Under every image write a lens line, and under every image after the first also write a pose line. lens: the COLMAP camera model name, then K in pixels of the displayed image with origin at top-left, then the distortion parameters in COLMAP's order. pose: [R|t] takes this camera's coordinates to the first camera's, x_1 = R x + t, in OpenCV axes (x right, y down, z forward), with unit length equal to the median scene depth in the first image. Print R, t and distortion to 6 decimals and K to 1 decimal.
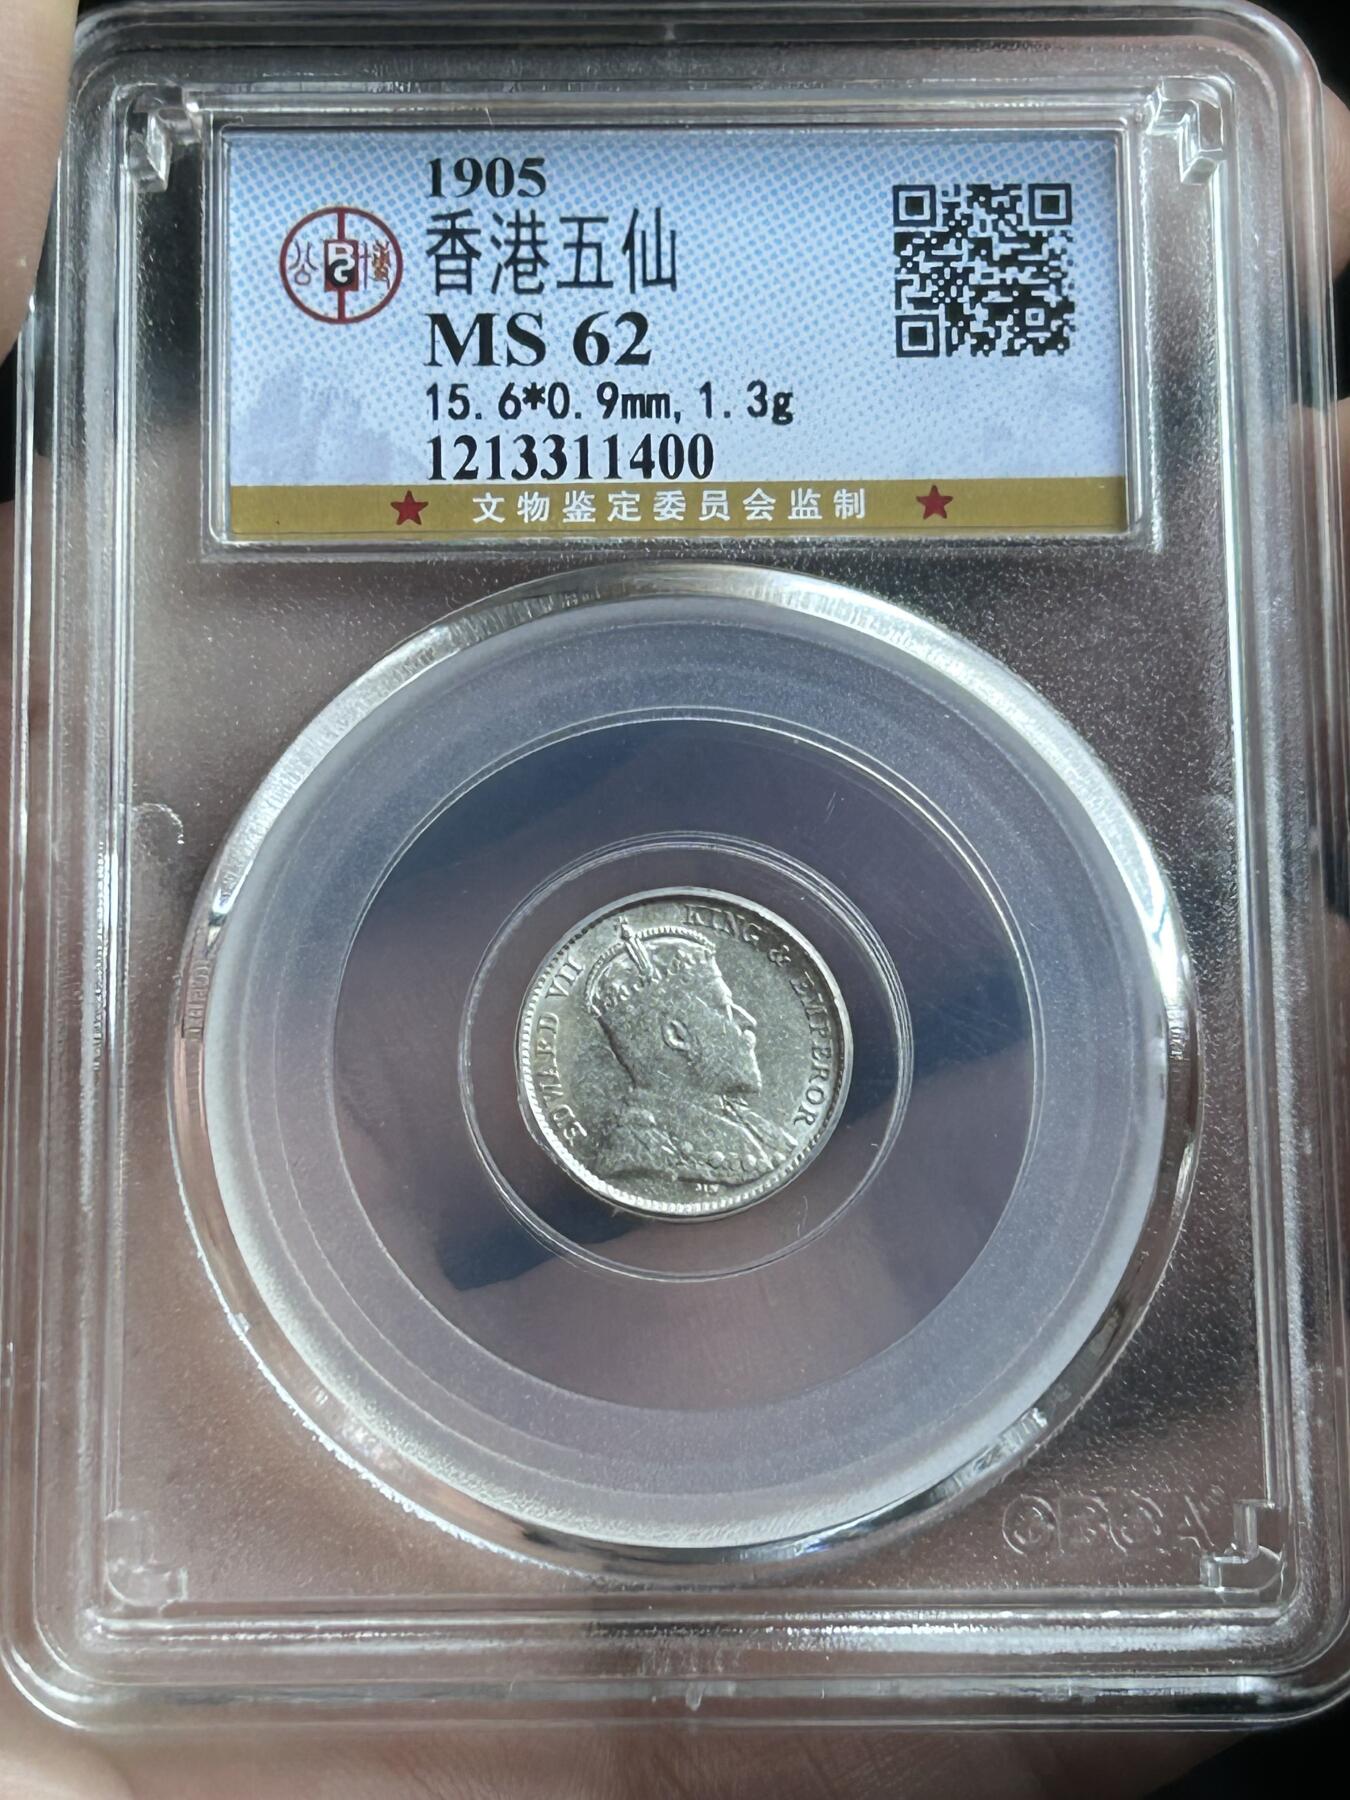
lens RADIAL K [[4693.1, 0, 679.3], [0, 4693.1, 901.5], [0, 0, 1]] dist [0.133273, 0.000000]
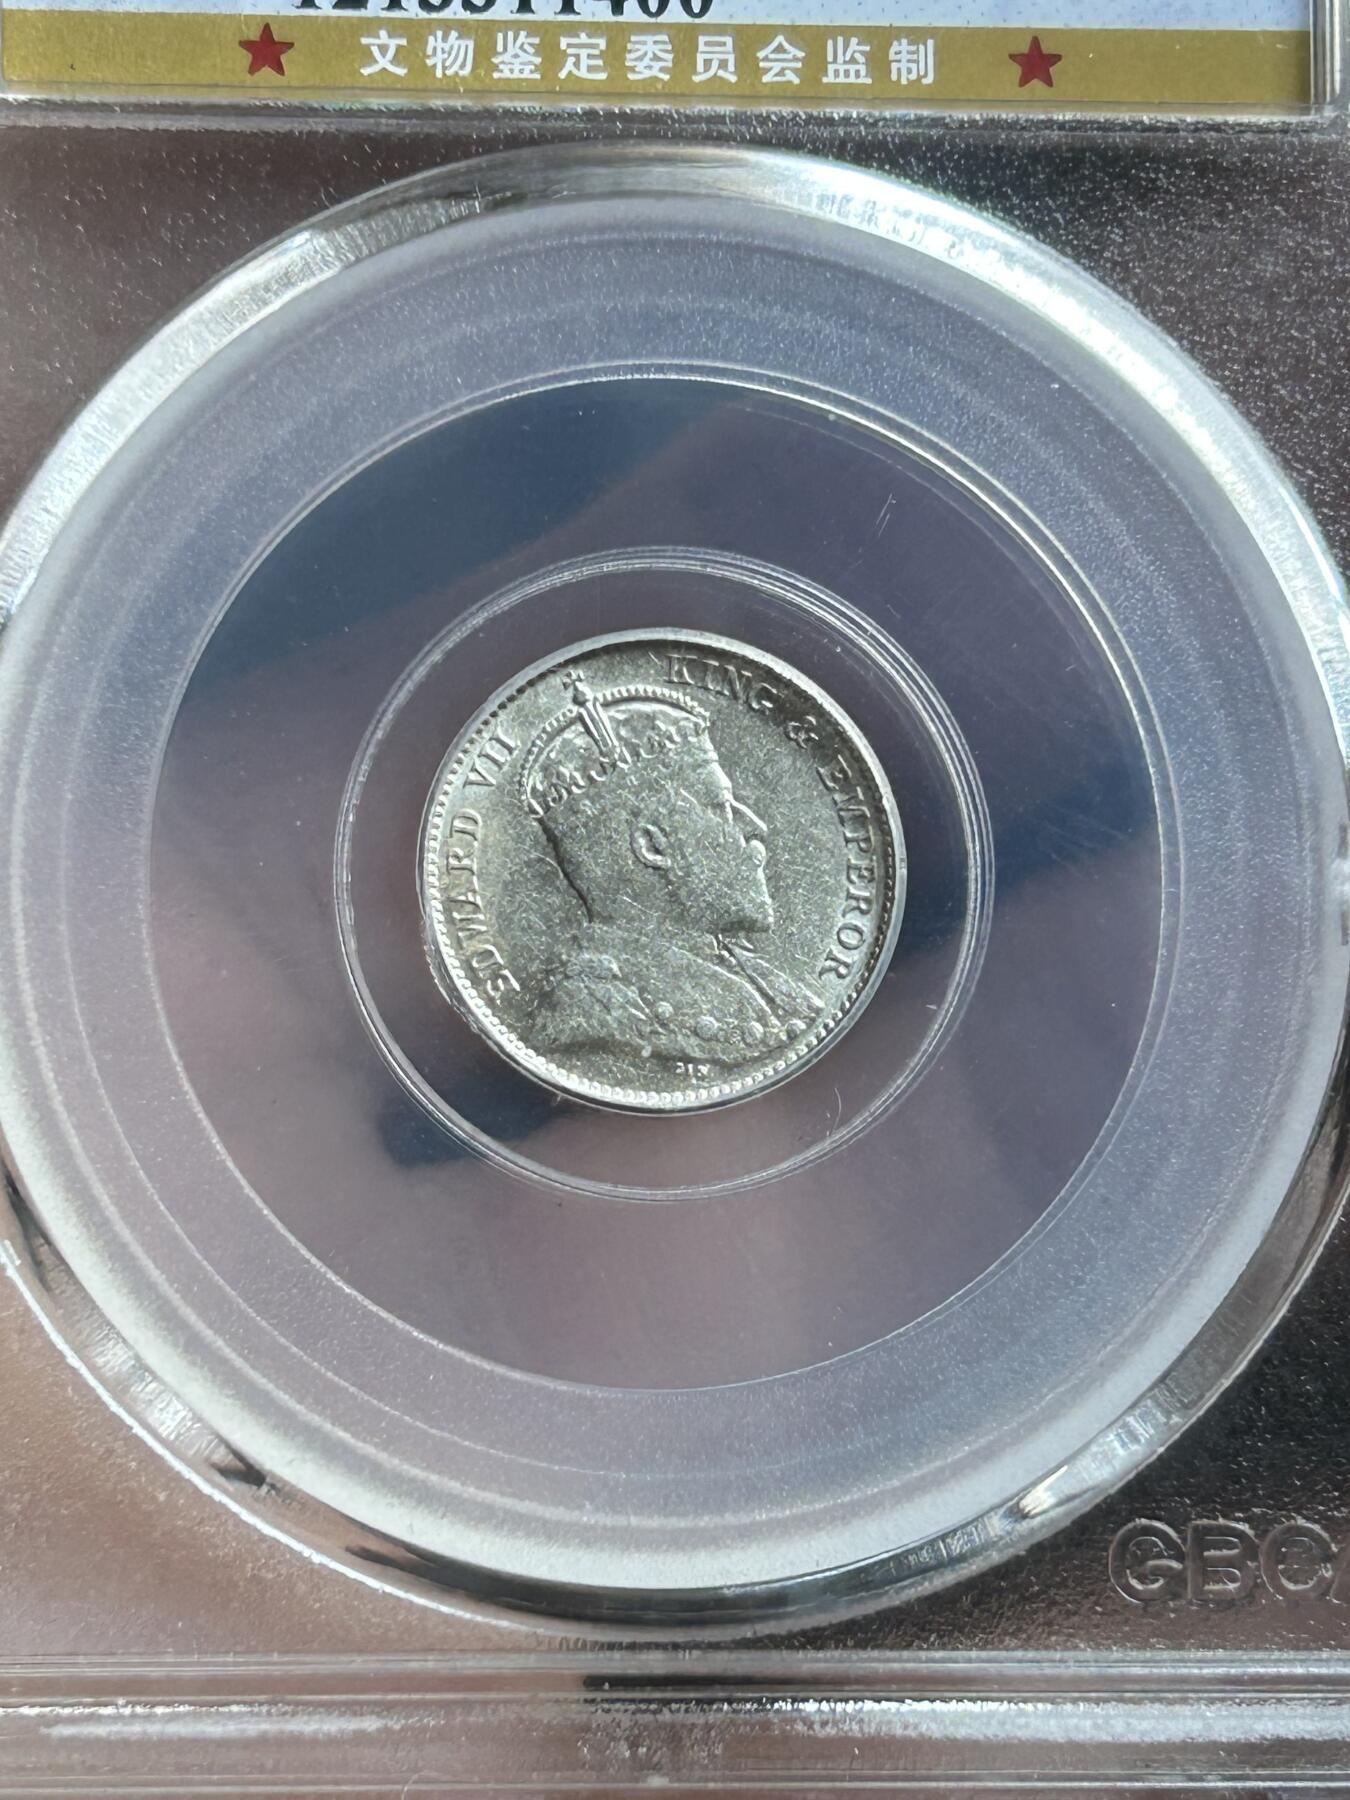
lens RADIAL K [[4693.1, 0, 609.3], [0, 4693.1, 922.2], [0, 0, 1]] dist [0.133273, 0.000000]
pose [[0.998176, 0.017992, 0.057621, -0.045804], [-0.024565, 0.993006, 0.115482, -0.039269], [-0.055140, -0.116686, 0.991637, 0.313962]]
